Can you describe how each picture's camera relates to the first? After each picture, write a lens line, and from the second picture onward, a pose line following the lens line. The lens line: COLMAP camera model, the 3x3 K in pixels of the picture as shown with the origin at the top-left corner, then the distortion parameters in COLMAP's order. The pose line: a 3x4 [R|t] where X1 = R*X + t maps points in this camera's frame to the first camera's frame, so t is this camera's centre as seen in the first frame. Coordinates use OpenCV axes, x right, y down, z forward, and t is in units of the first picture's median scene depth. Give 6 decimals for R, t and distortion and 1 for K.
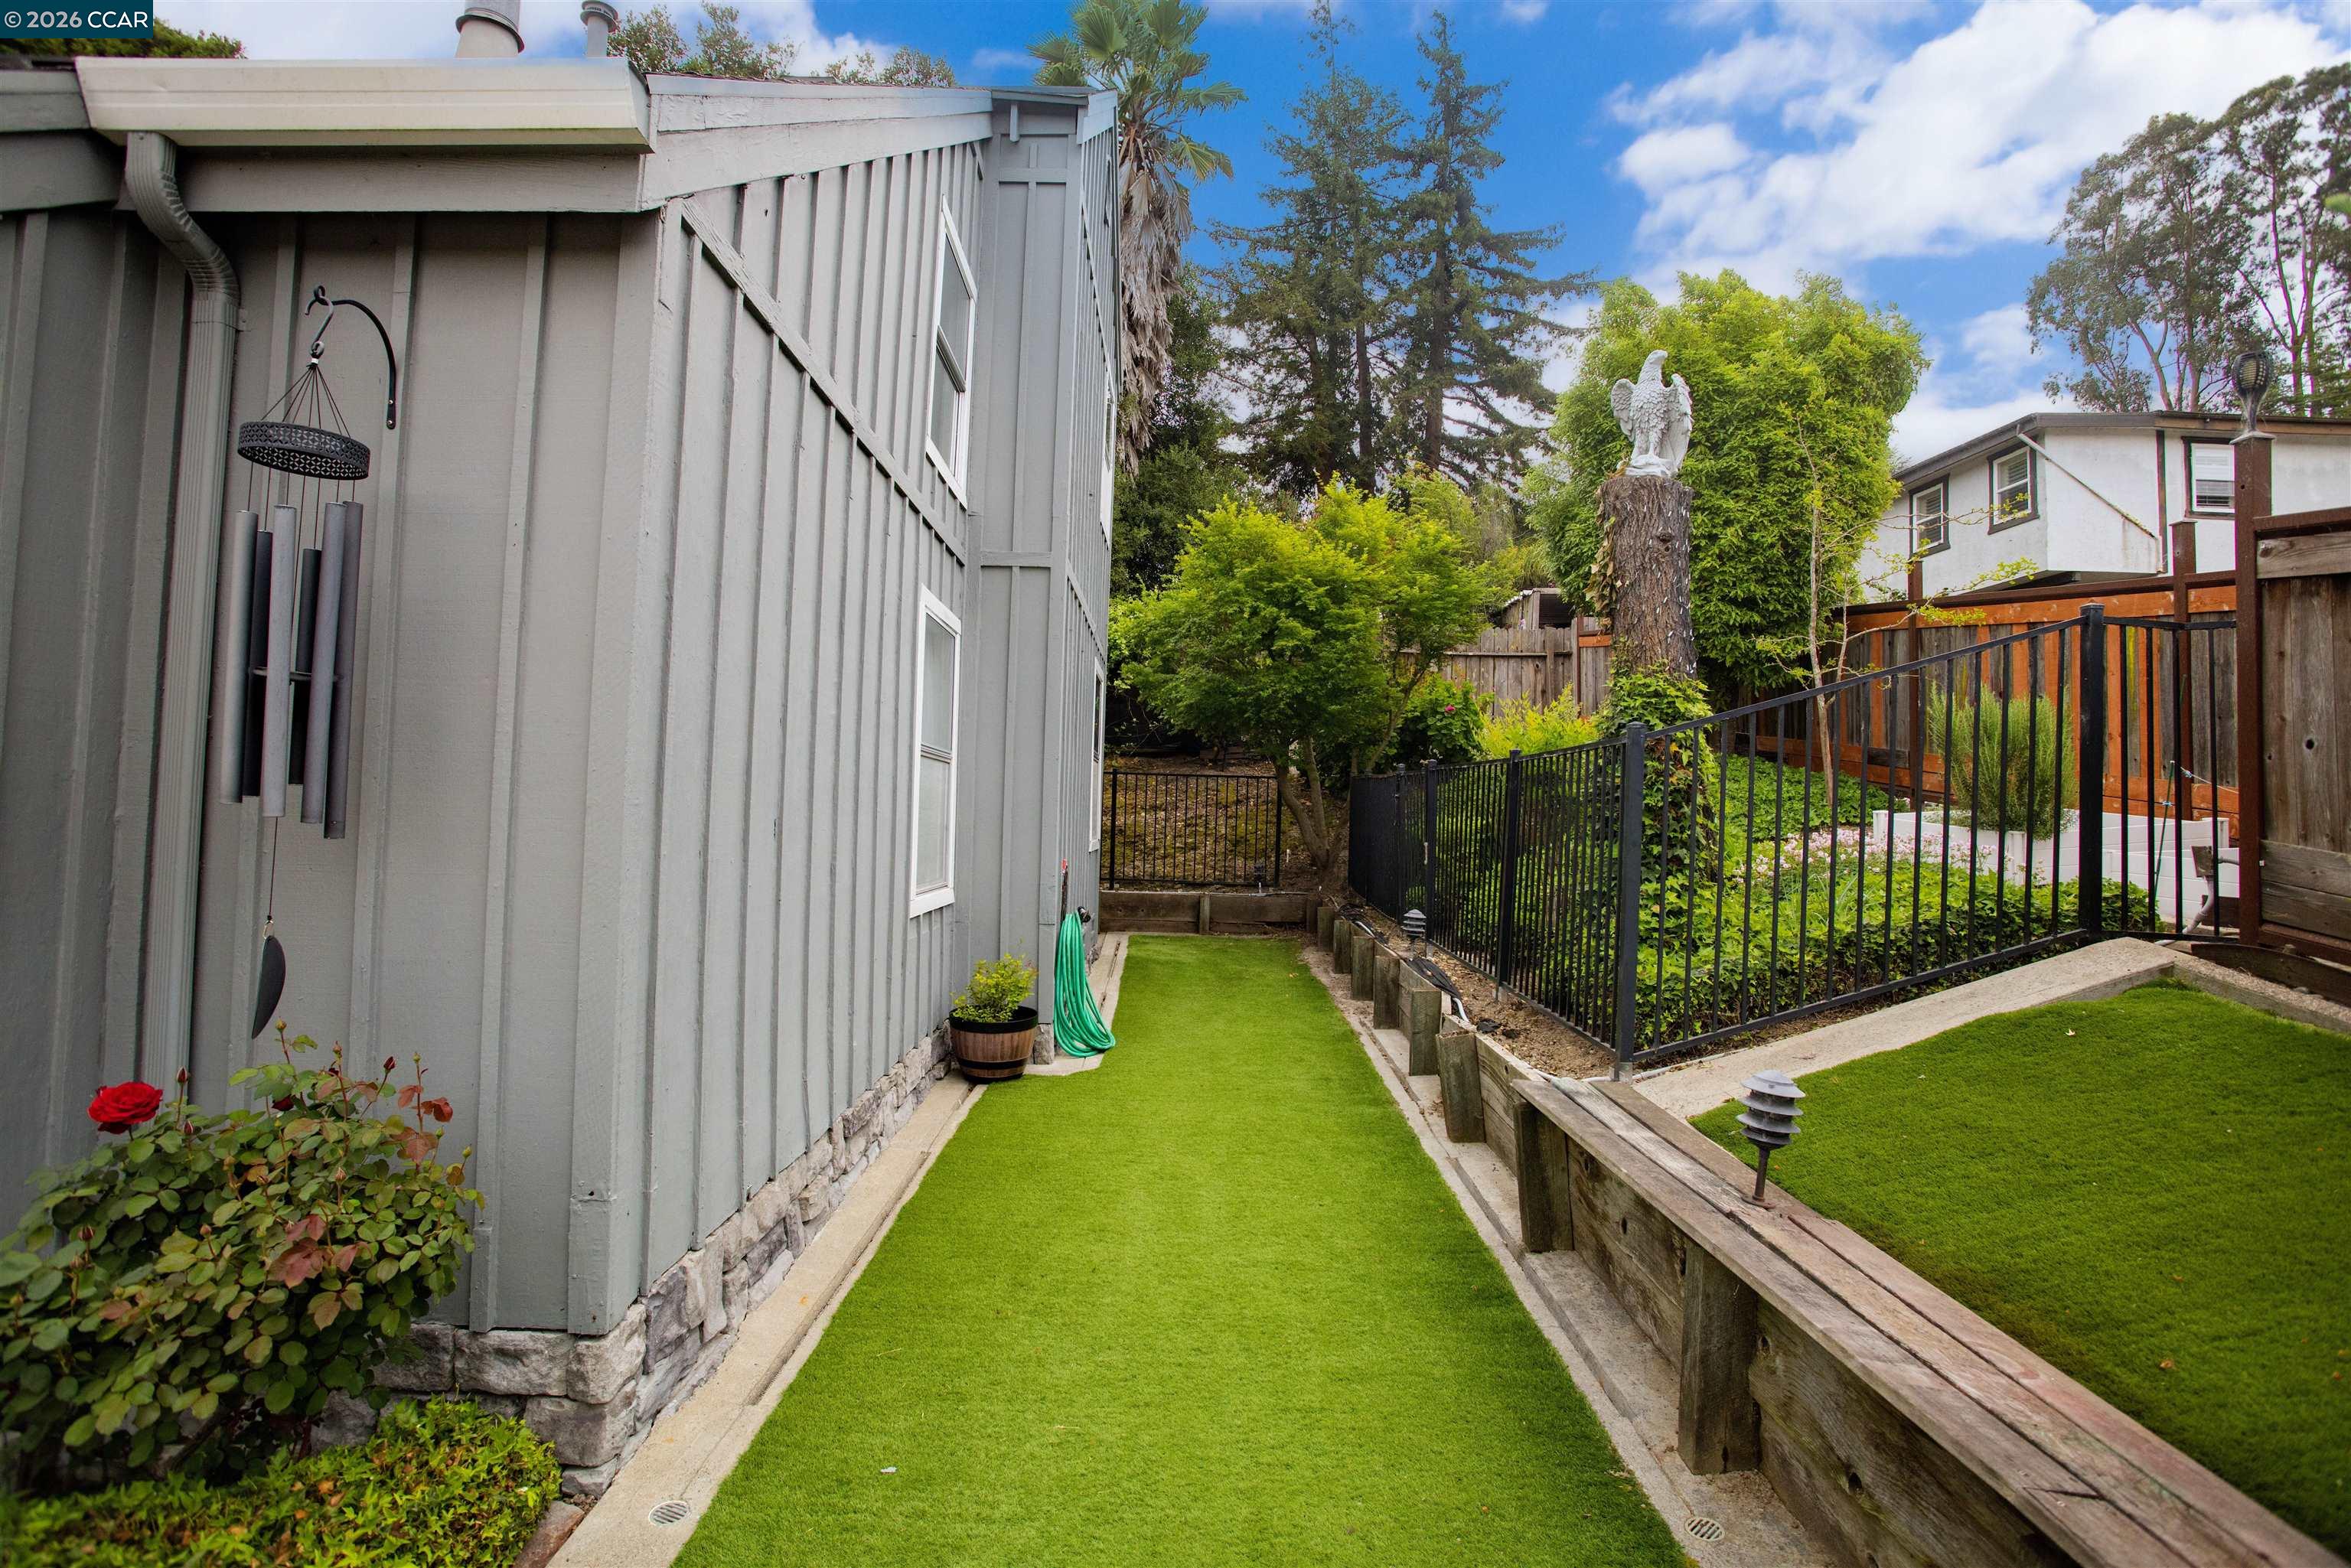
lens RADIAL K [[1113.3, 0, 1175.5], [0, 1113.3, 784.0], [0, 0, 1]] dist [-0.001527, -0.000366]
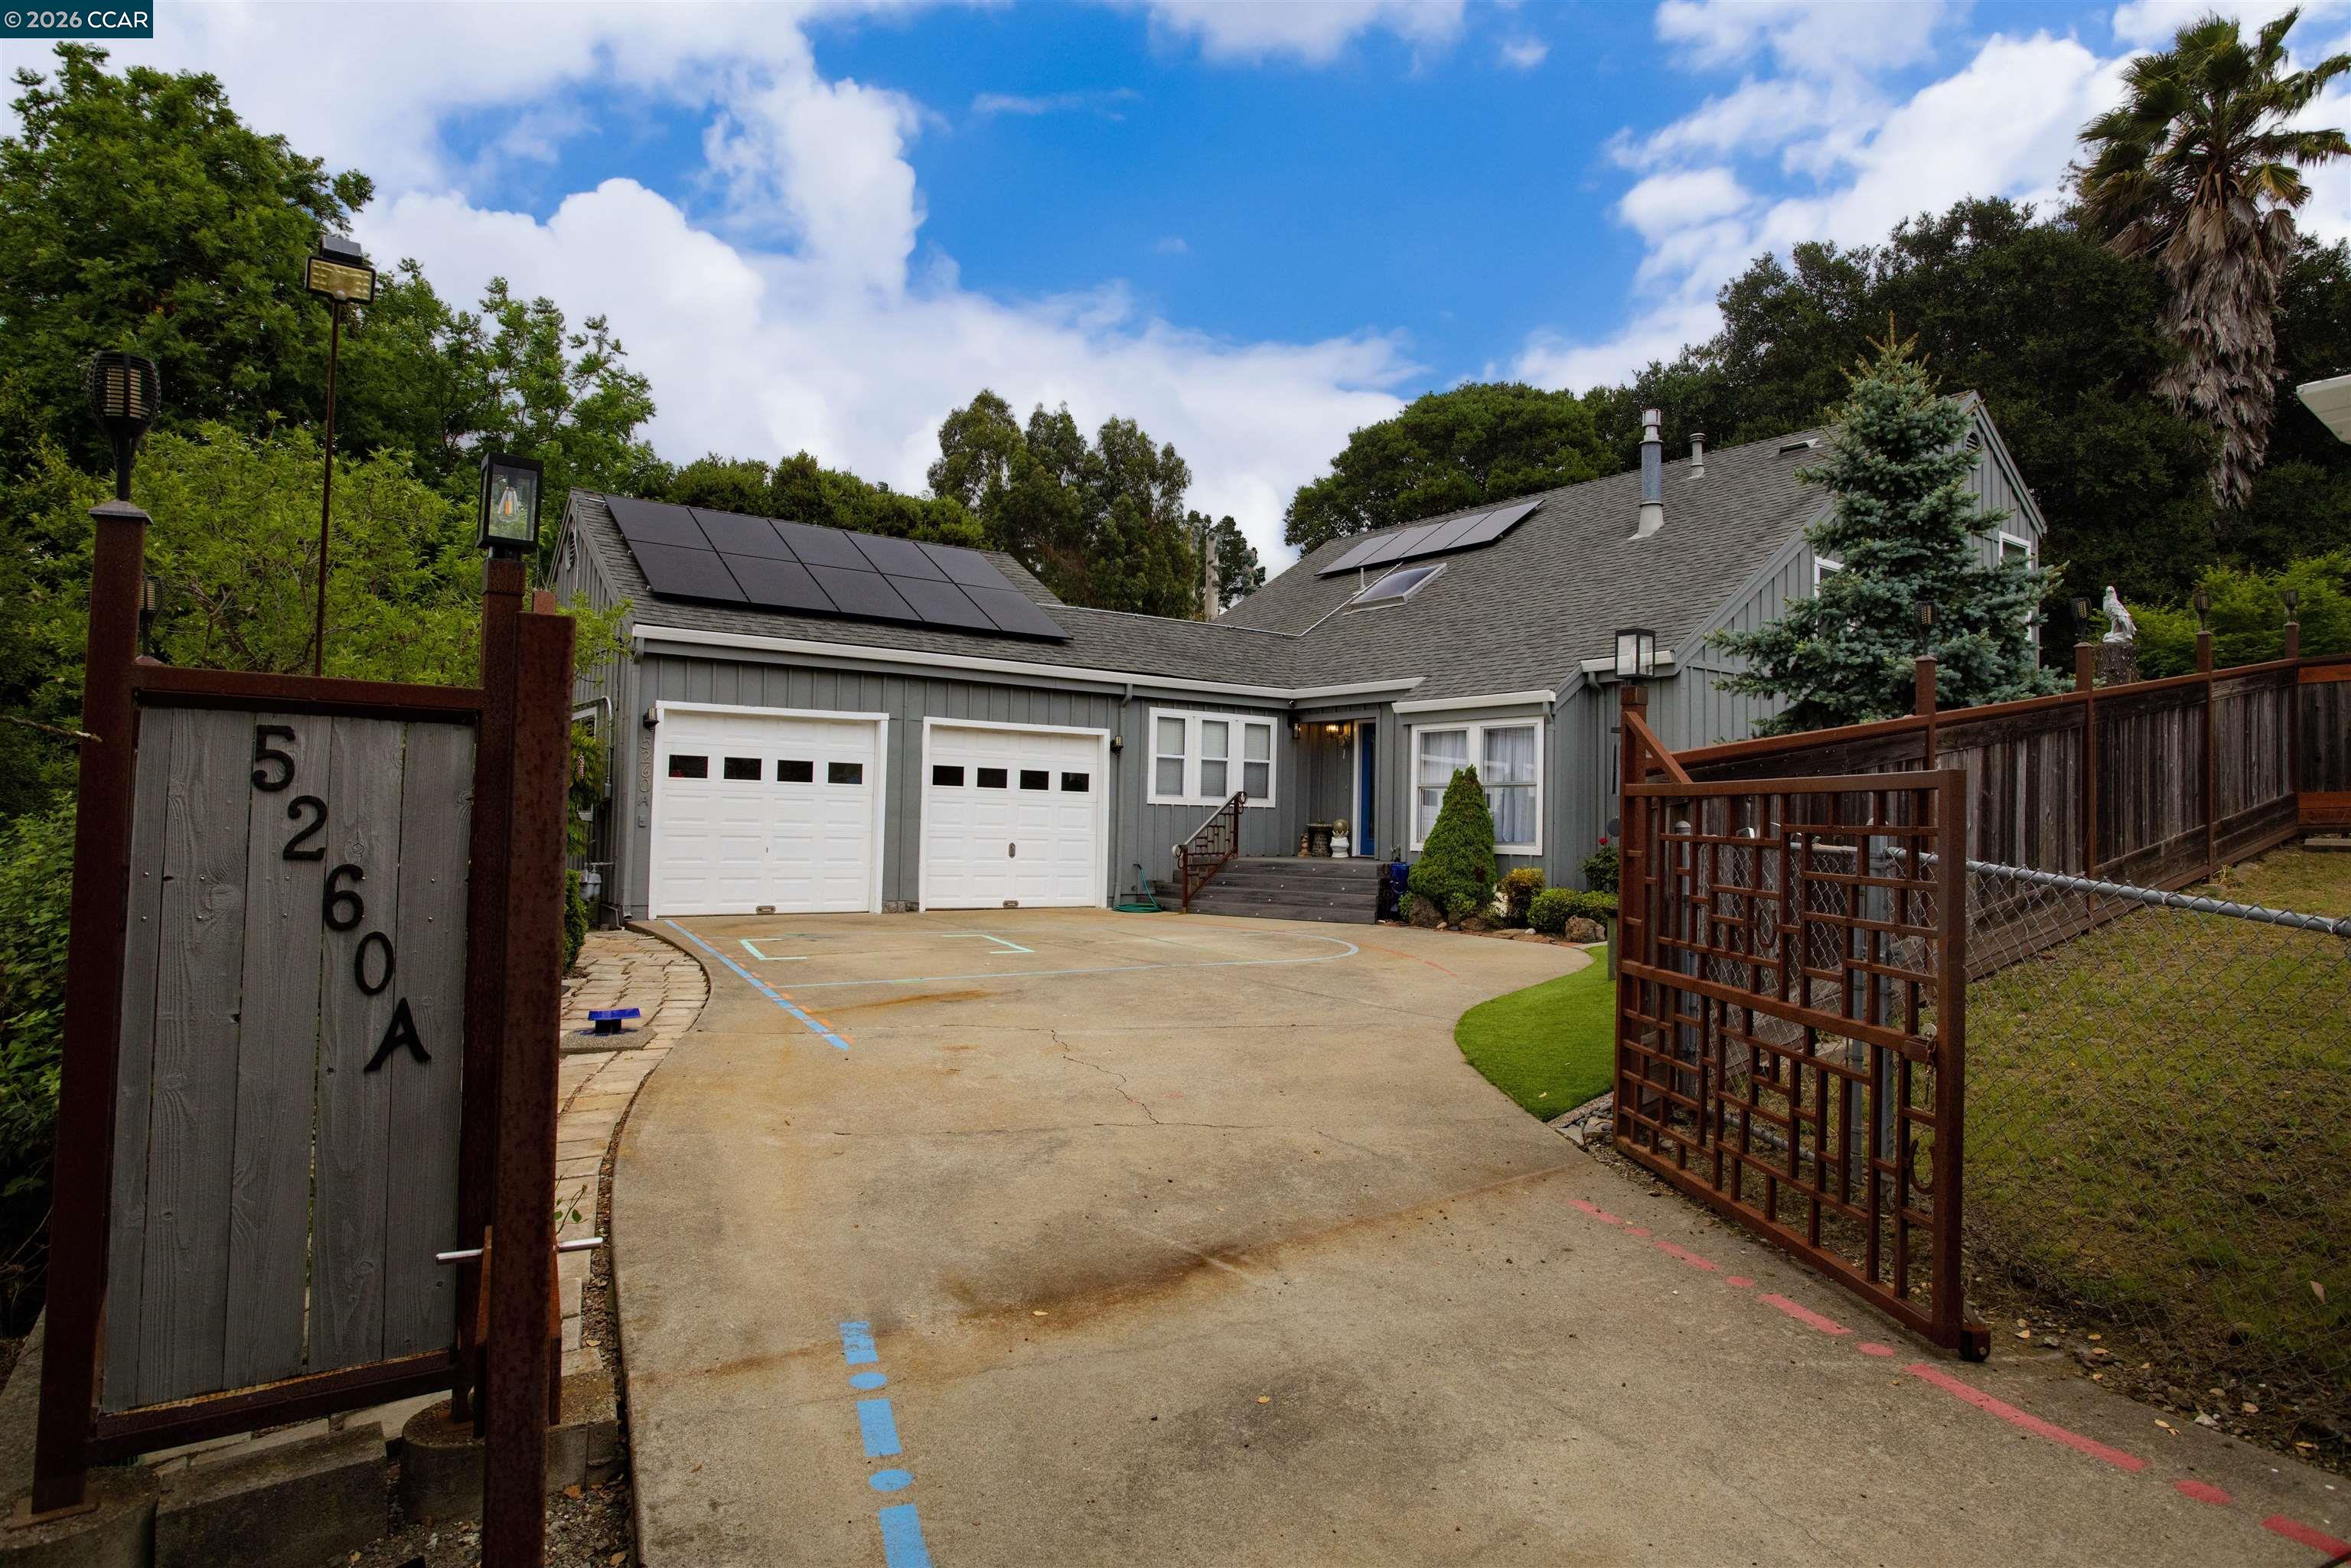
lens RADIAL K [[1328.0, 0, 1175.5], [0, 1328.0, 784.0], [0, 0, 1]] dist [-0.044919, 0.027167]
pose [[0.586848, -0.044547, -0.808471, 1.286309], [0.017630, 0.998952, -0.042246, 0.080808], [0.809505, 0.010539, 0.587018, -1.856782]]
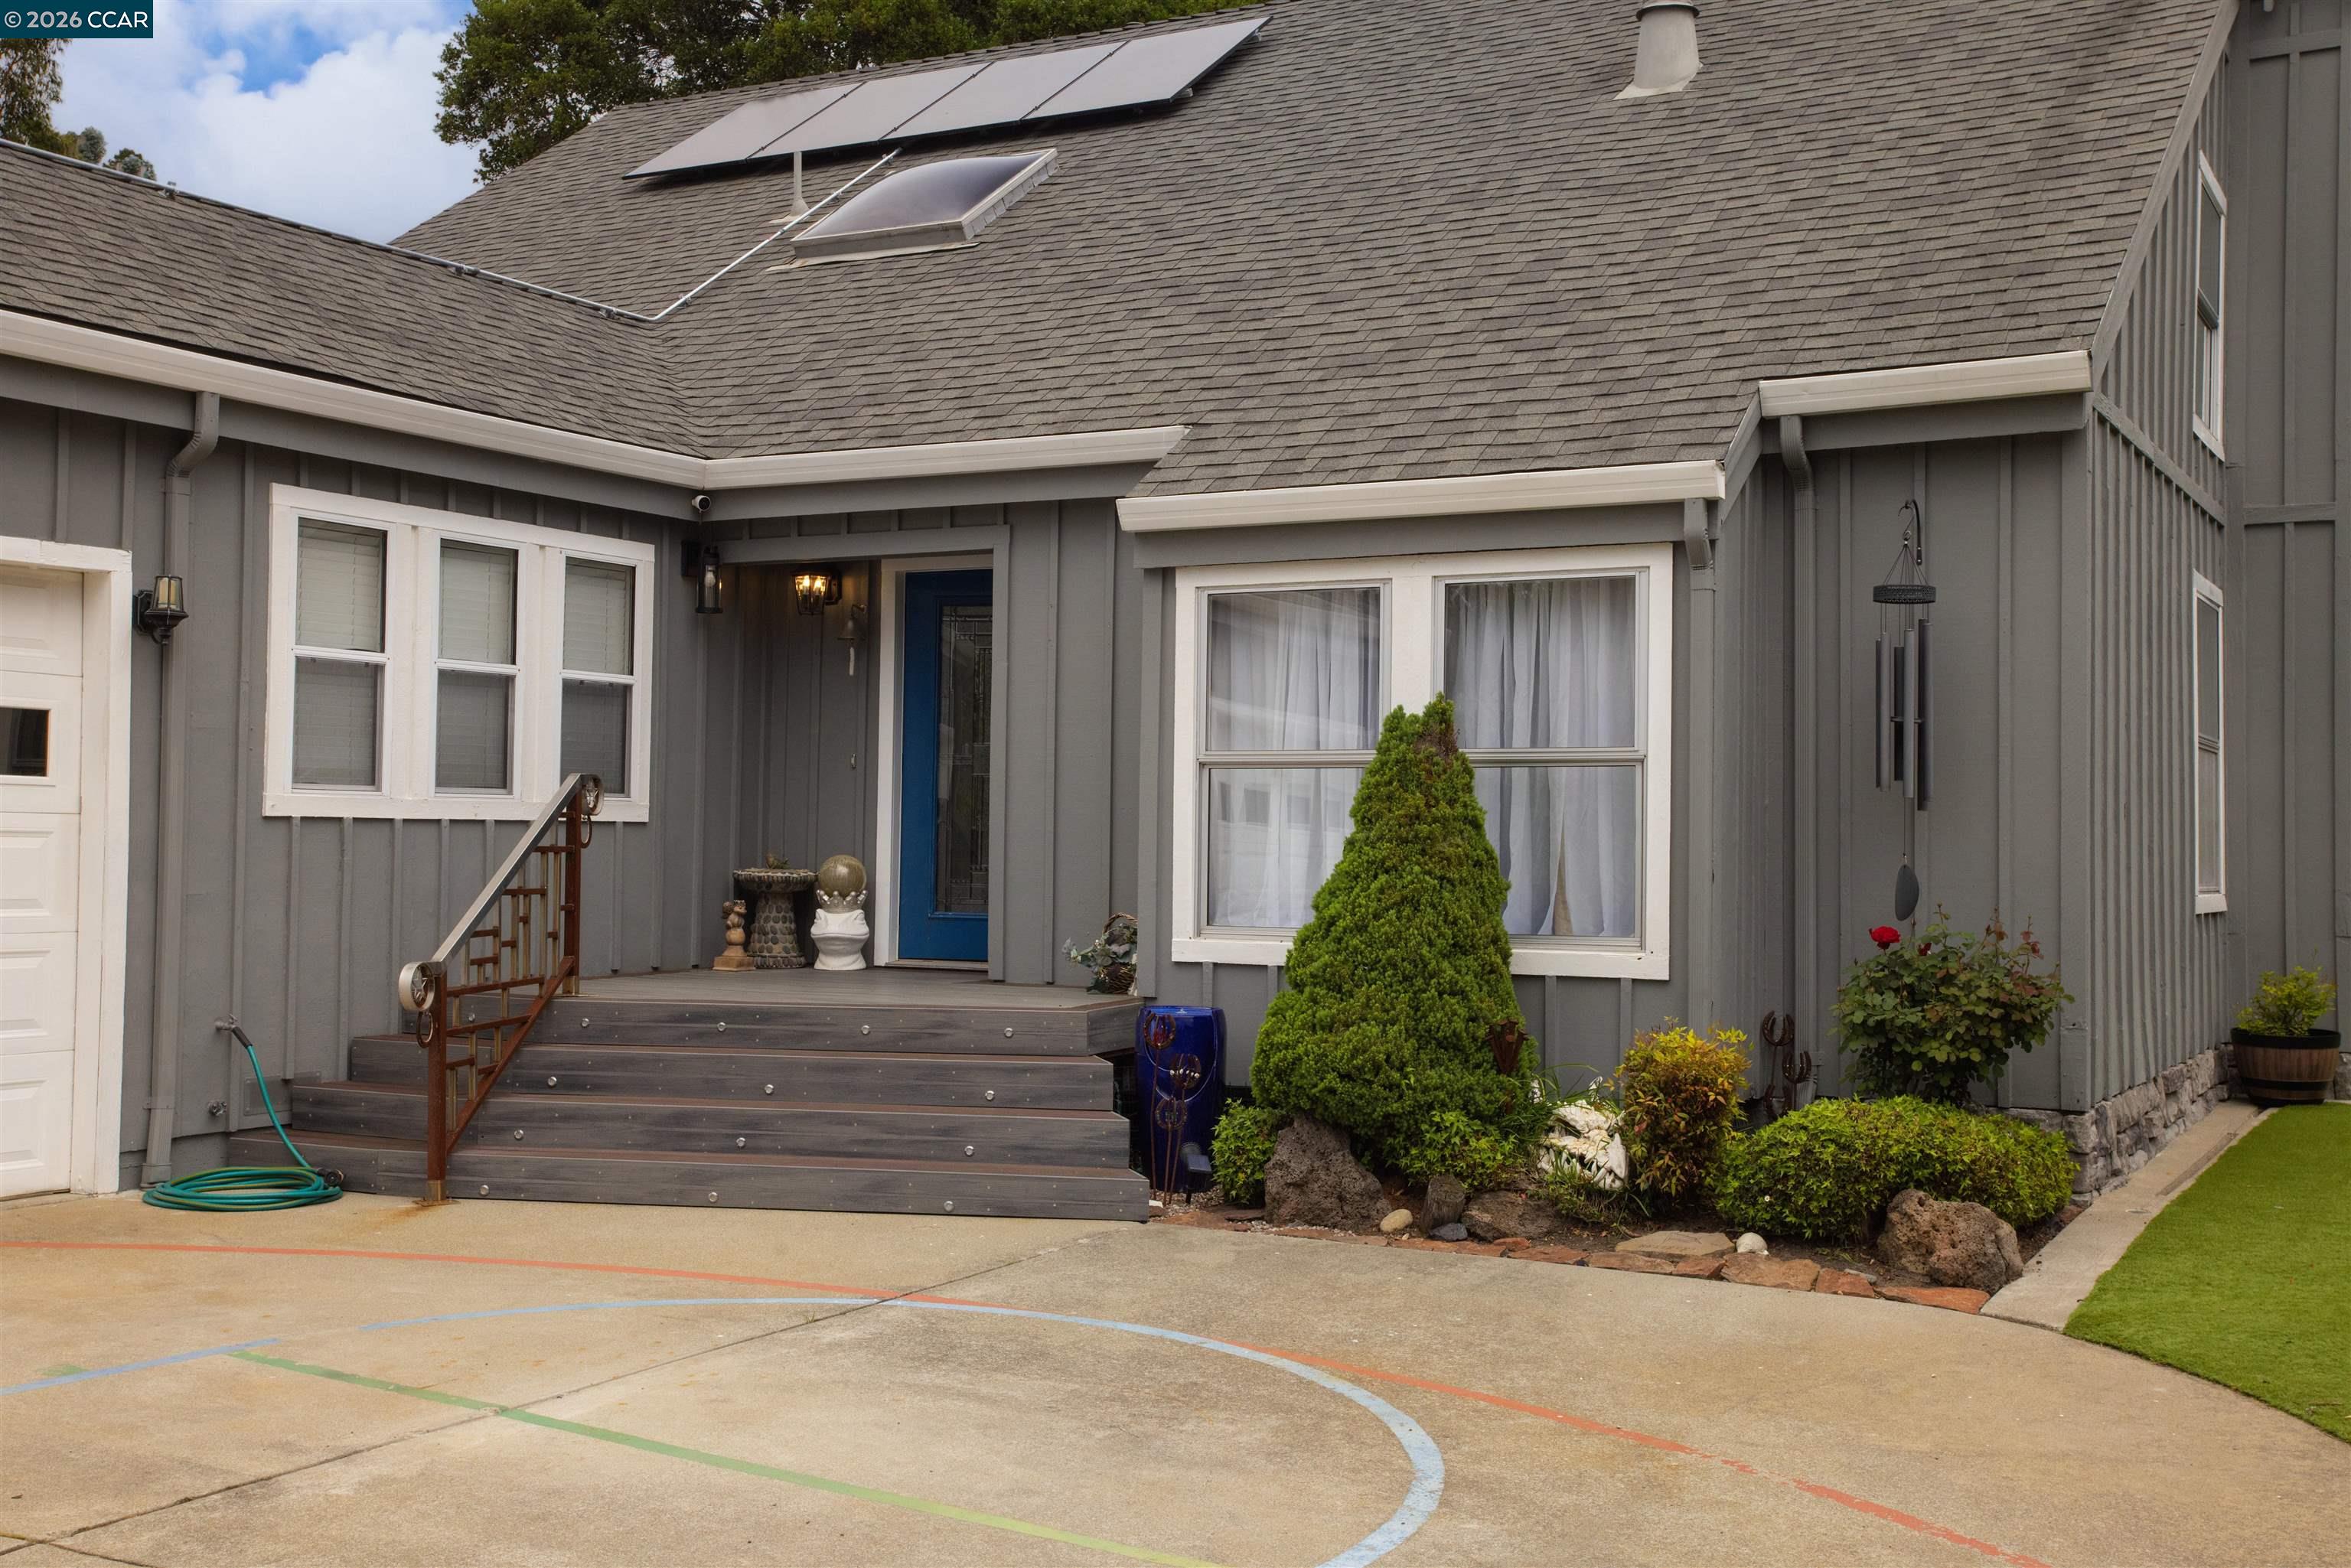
lens RADIAL K [[2559.5, 0, 1175.5], [0, 2559.5, 784.0], [0, 0, 1]] dist [0.029522, 0.039874]
pose [[0.871955, -0.033082, -0.488467, 0.080872], [0.028320, 0.999452, -0.017136, 0.017272], [0.488766, 0.001108, 0.872414, -1.285903]]
